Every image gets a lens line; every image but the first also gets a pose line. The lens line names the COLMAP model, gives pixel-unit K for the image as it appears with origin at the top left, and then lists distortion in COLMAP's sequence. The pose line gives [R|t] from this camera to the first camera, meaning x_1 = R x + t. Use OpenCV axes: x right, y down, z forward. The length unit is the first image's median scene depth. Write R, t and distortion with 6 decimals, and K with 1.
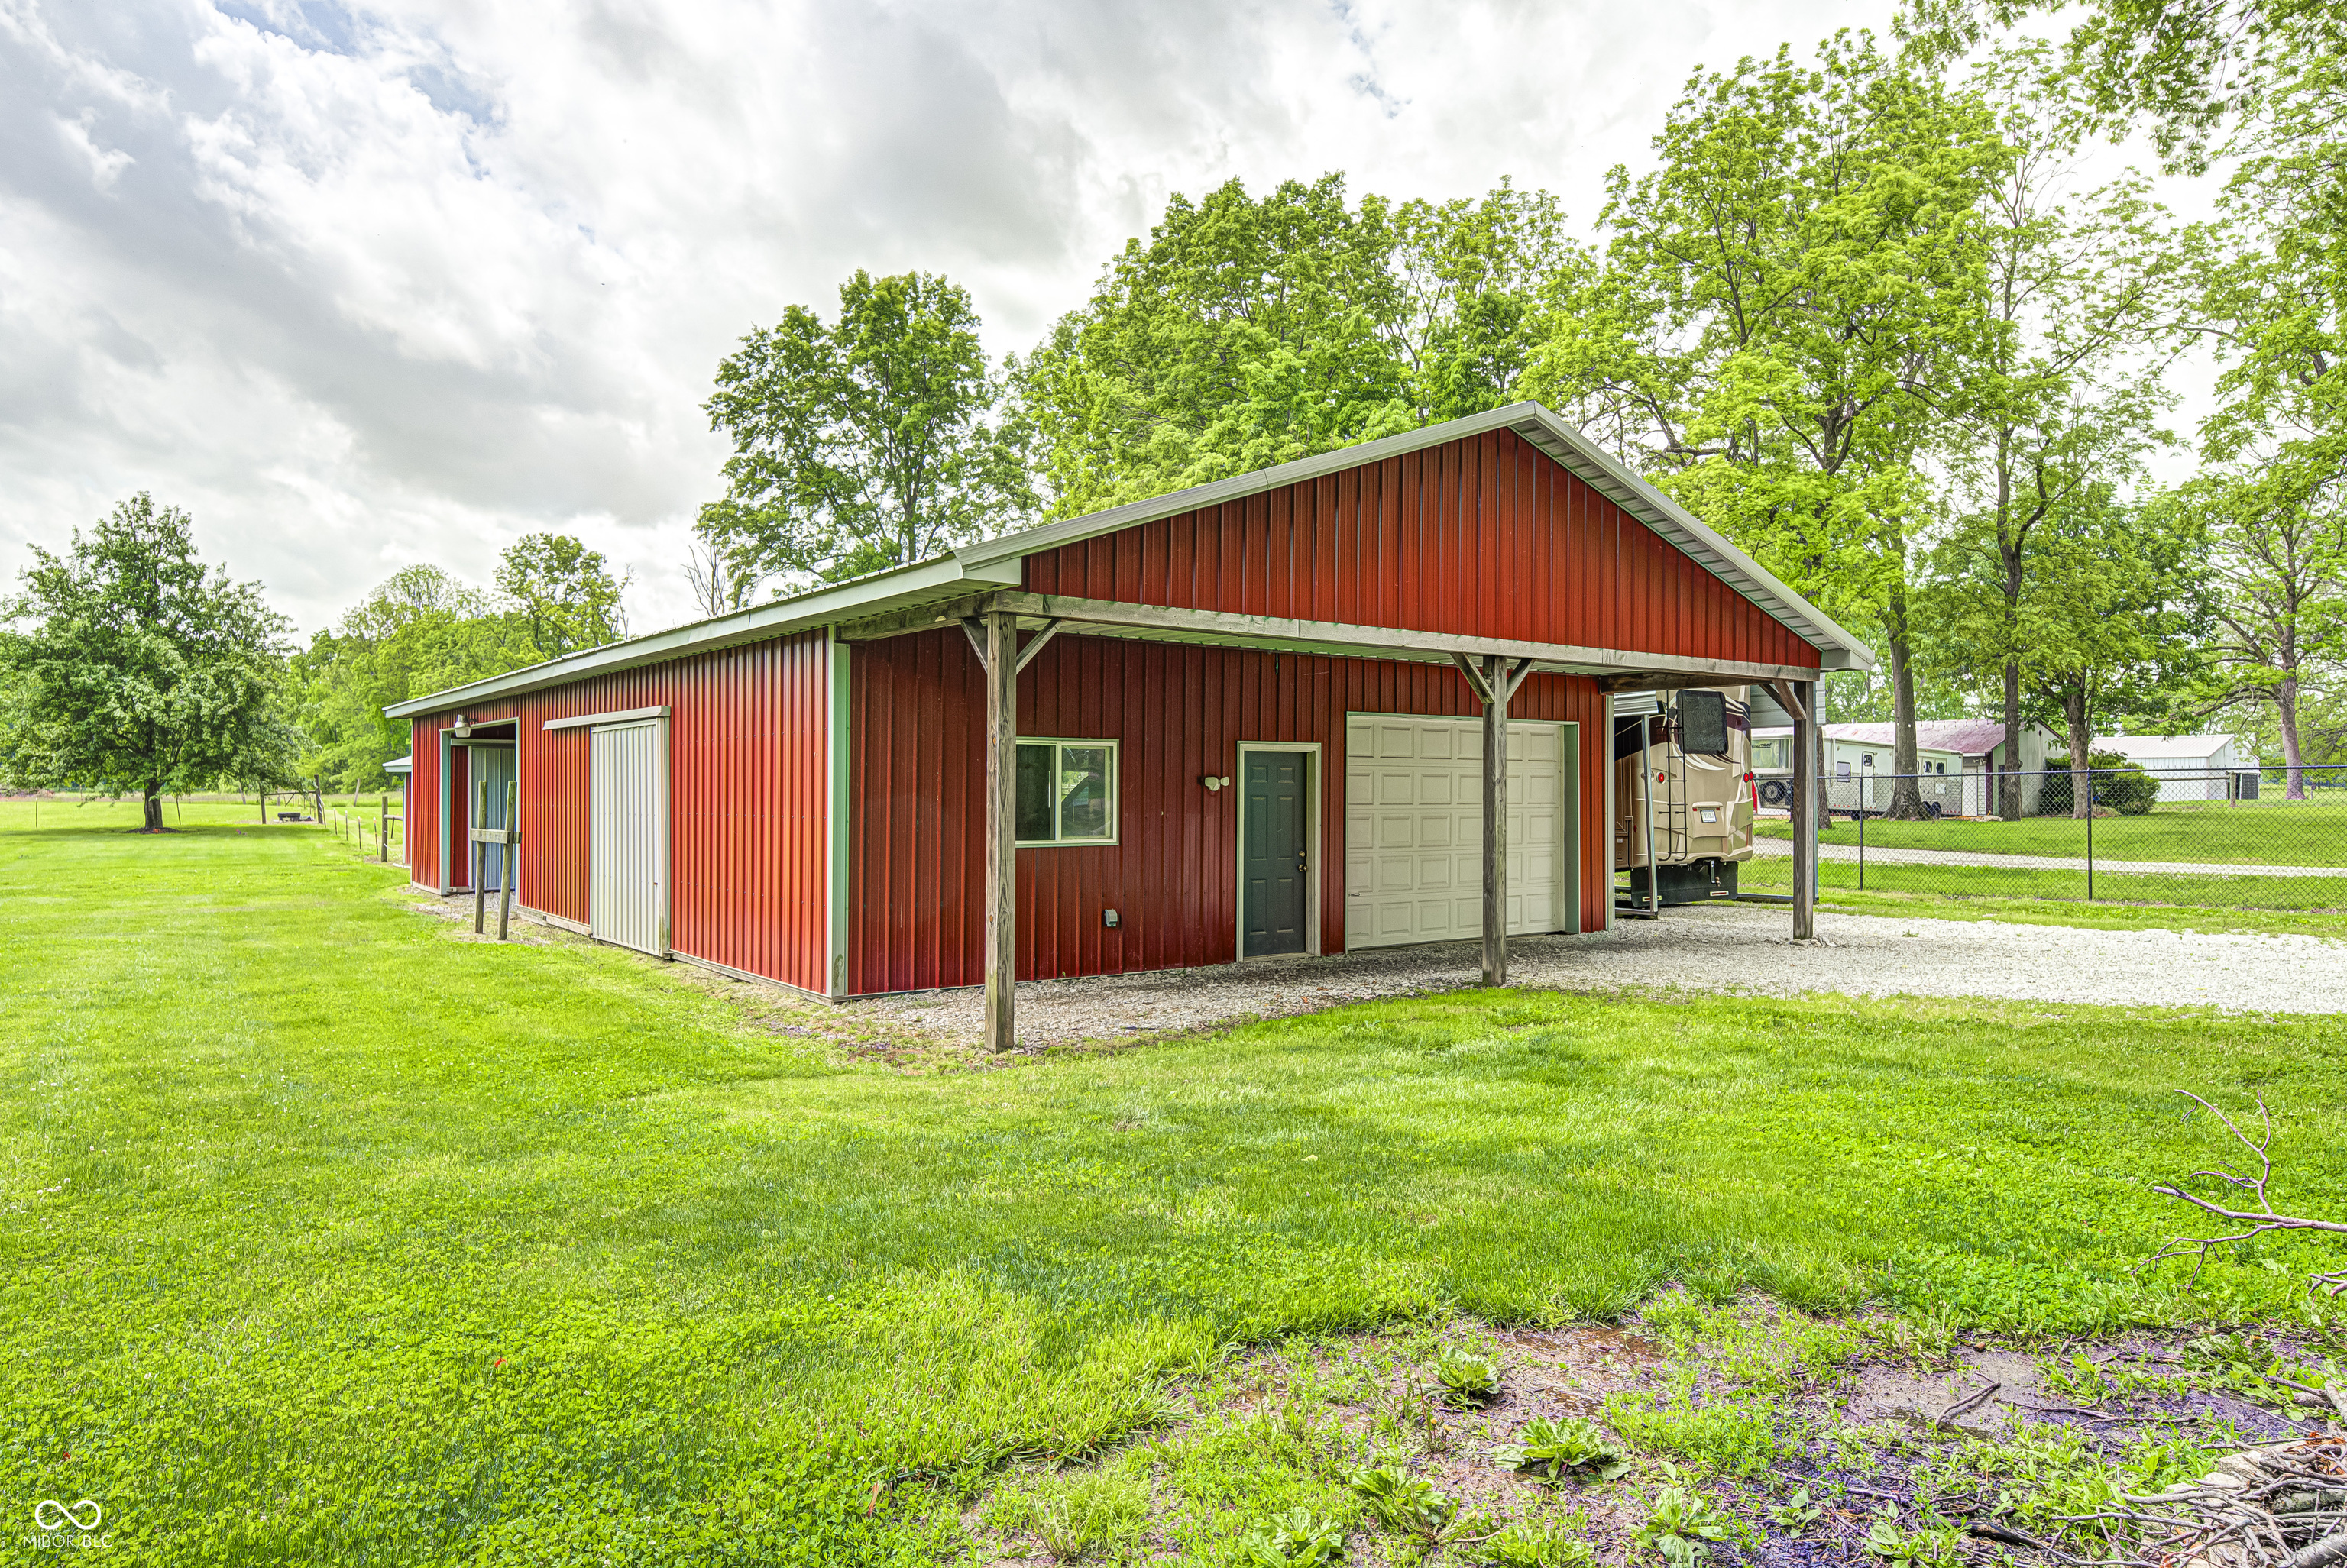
lens RADIAL K [[1462.4, 0, 1185.5], [0, 1462.4, 779.1], [0, 0, 1]] dist [-0.003404, -0.001966]
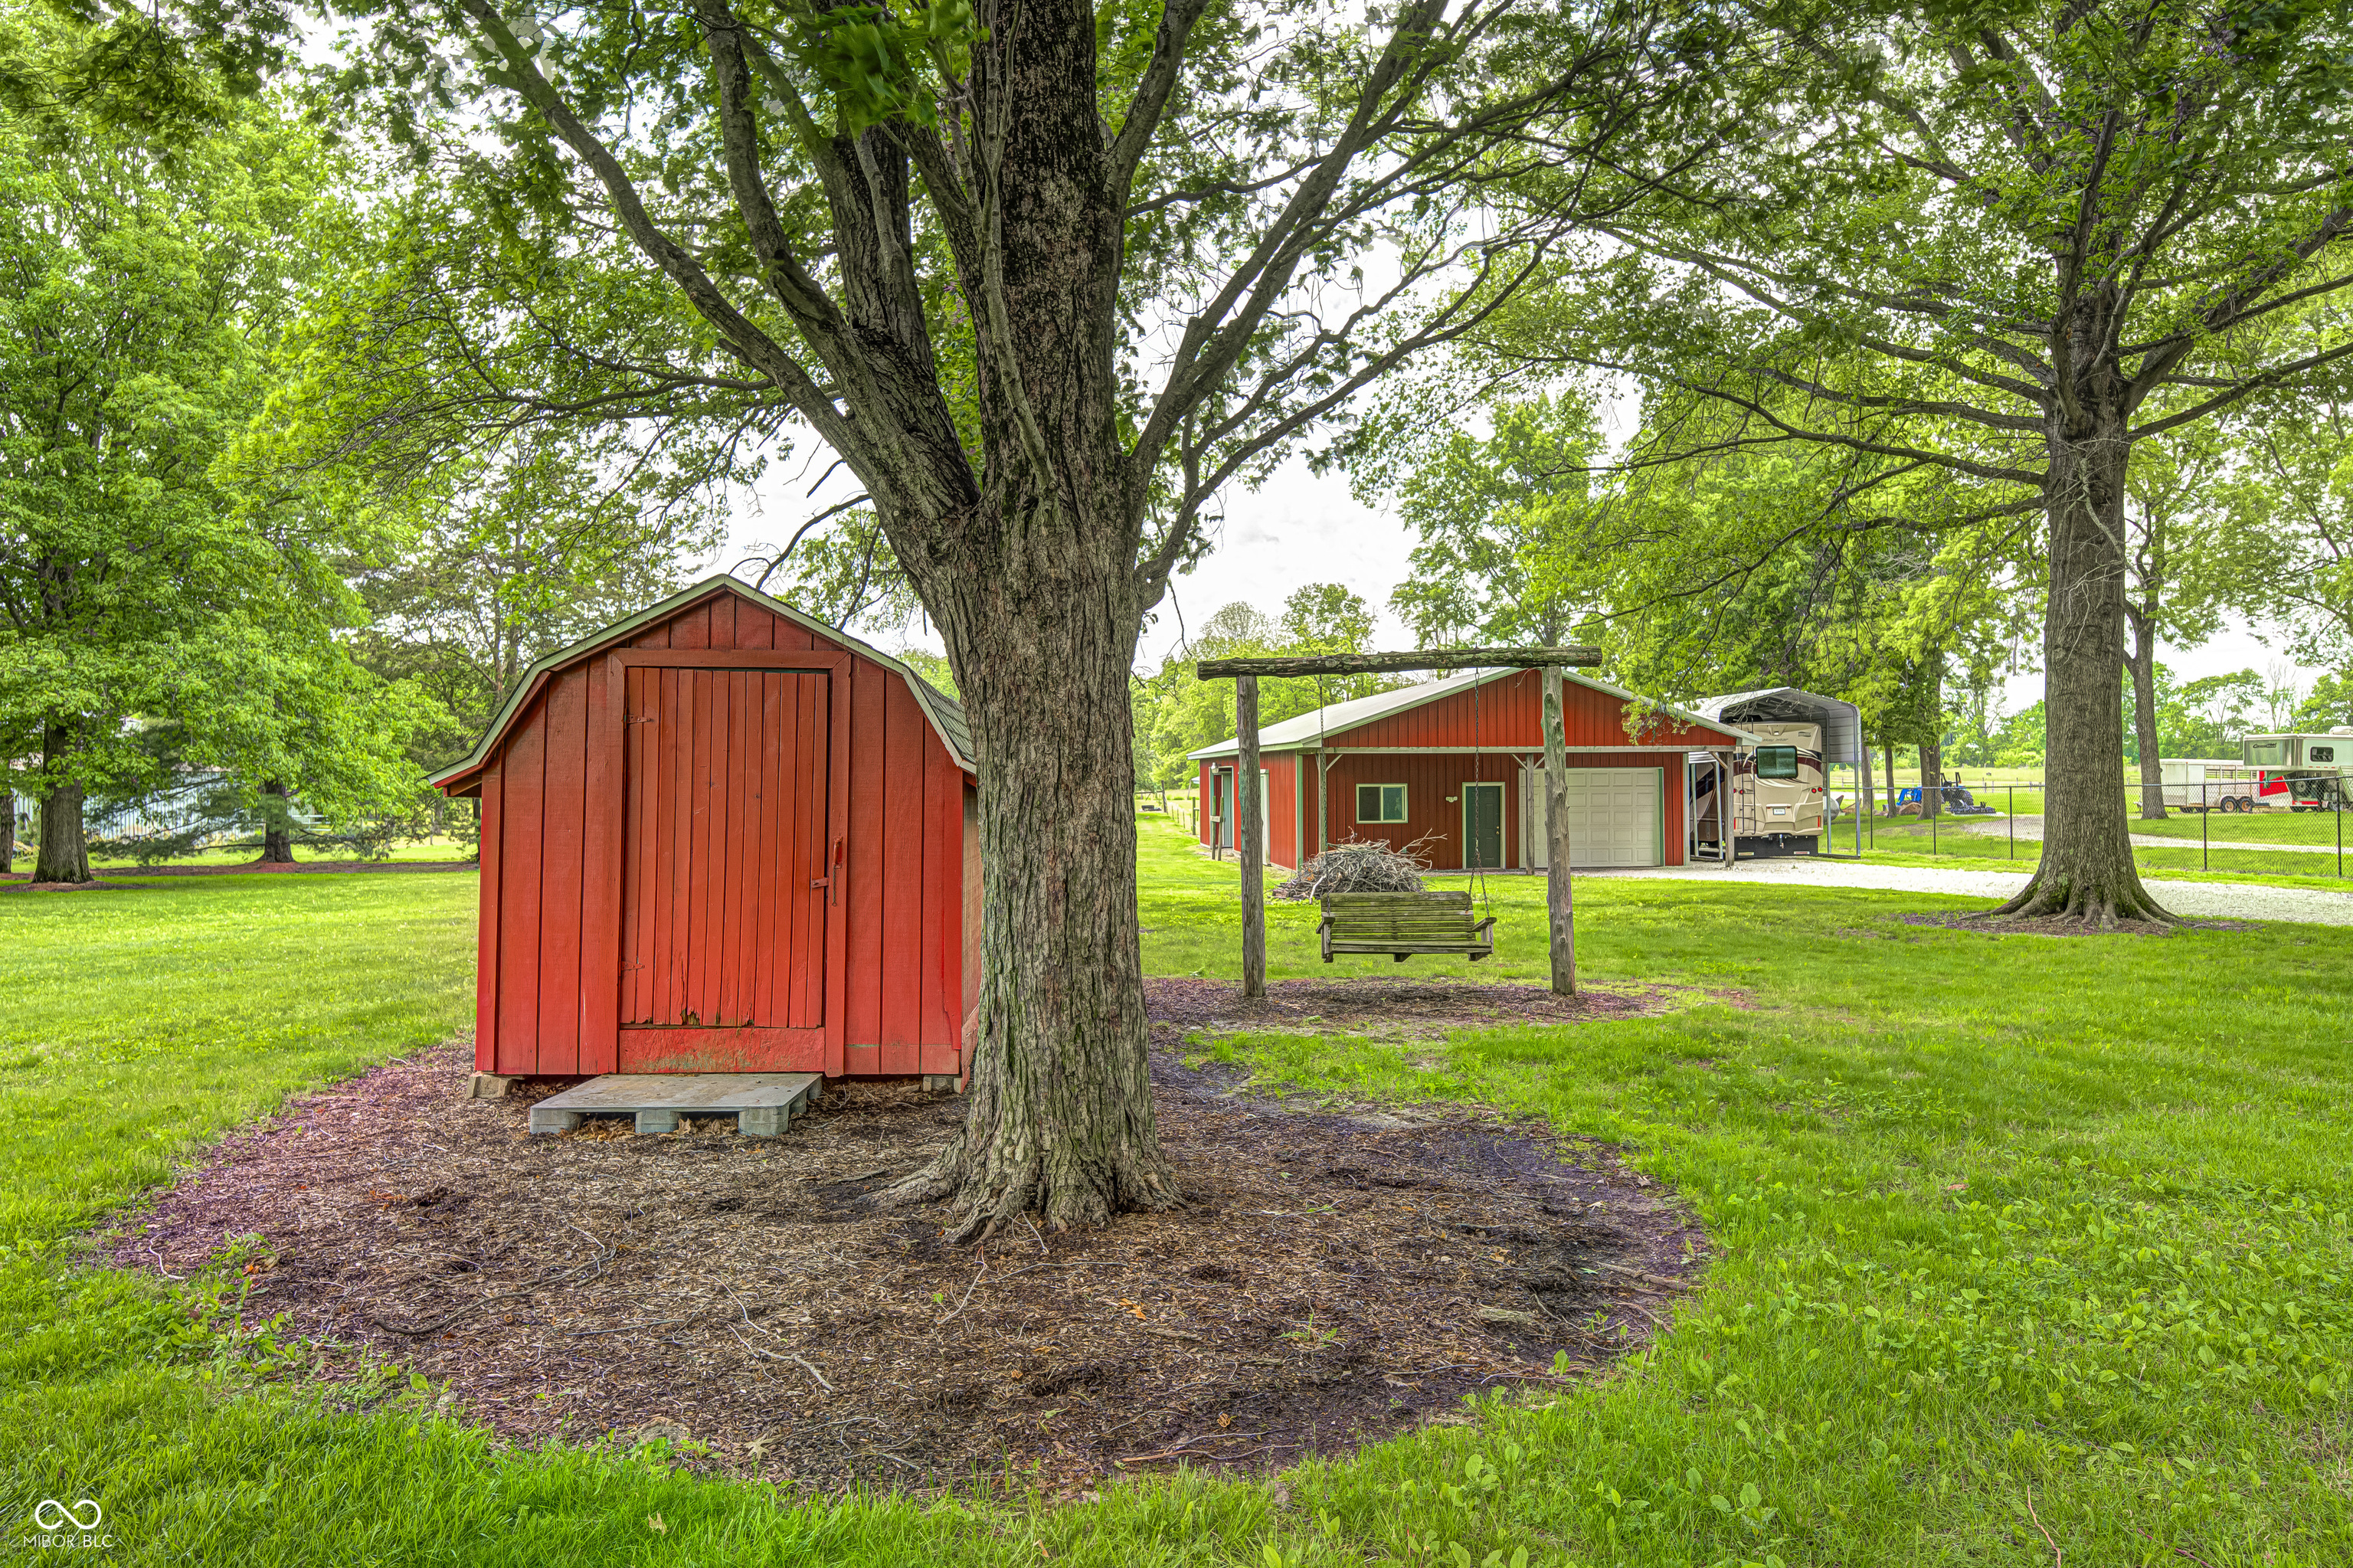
lens RADIAL K [[1629.4, 0, 1174.9], [0, 1629.4, 784.7], [0, 0, 1]] dist [0.002321, 0.000418]
pose [[0.859615, -0.007598, -0.510886, 0.271424], [0.014775, 0.999841, 0.009991, -0.014873], [0.510728, -0.016137, 0.859591, -0.430586]]
